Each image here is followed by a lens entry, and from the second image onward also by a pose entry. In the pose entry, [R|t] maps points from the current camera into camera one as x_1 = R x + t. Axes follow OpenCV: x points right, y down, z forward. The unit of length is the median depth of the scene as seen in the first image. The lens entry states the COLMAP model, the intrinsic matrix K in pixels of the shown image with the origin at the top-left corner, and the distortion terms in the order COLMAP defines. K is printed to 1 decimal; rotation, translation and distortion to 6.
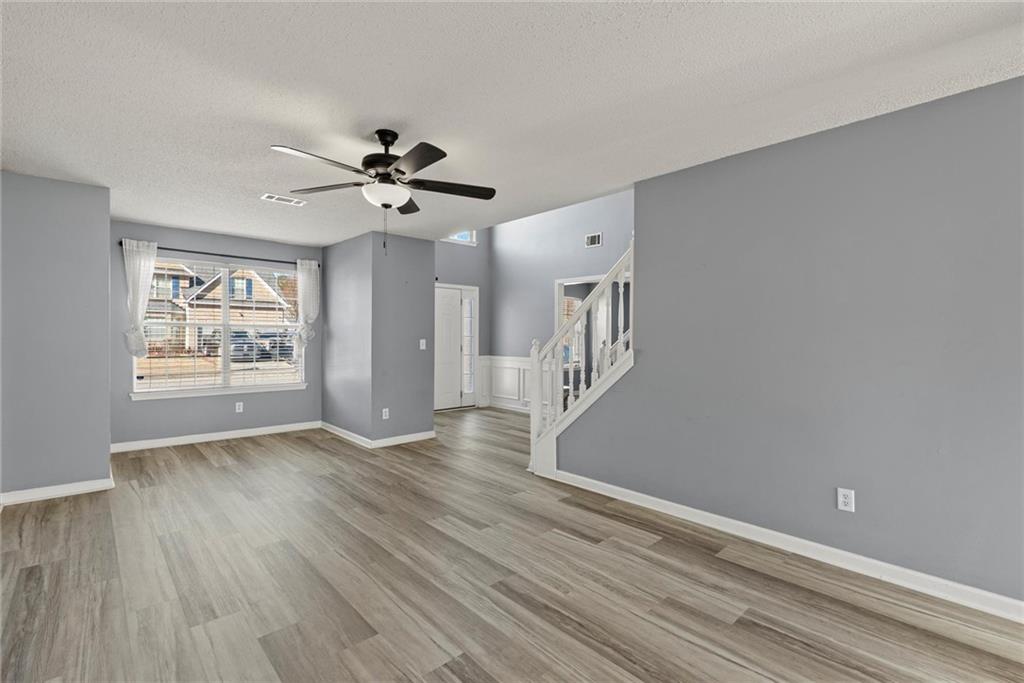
lens RADIAL K [[458.3, 0, 515.8], [0, 458.3, 343.0], [0, 0, 1]] dist [-0.001658, 0.000487]
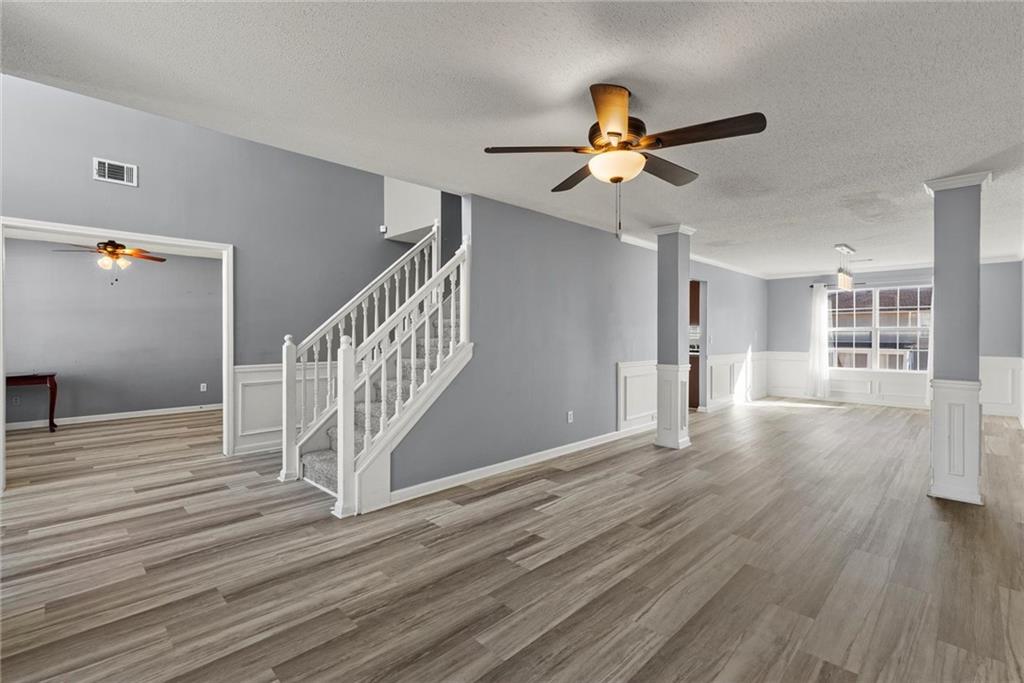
lens RADIAL K [[458.3, 0, 516.3], [0, 458.3, 334.4], [0, 0, 1]] dist [-0.001658, 0.000487]
pose [[-0.027265, -0.007181, 0.999602, -1.000872], [0.009420, 0.999928, 0.007441, -0.016330], [-0.999584, 0.009619, -0.027195, 1.073042]]
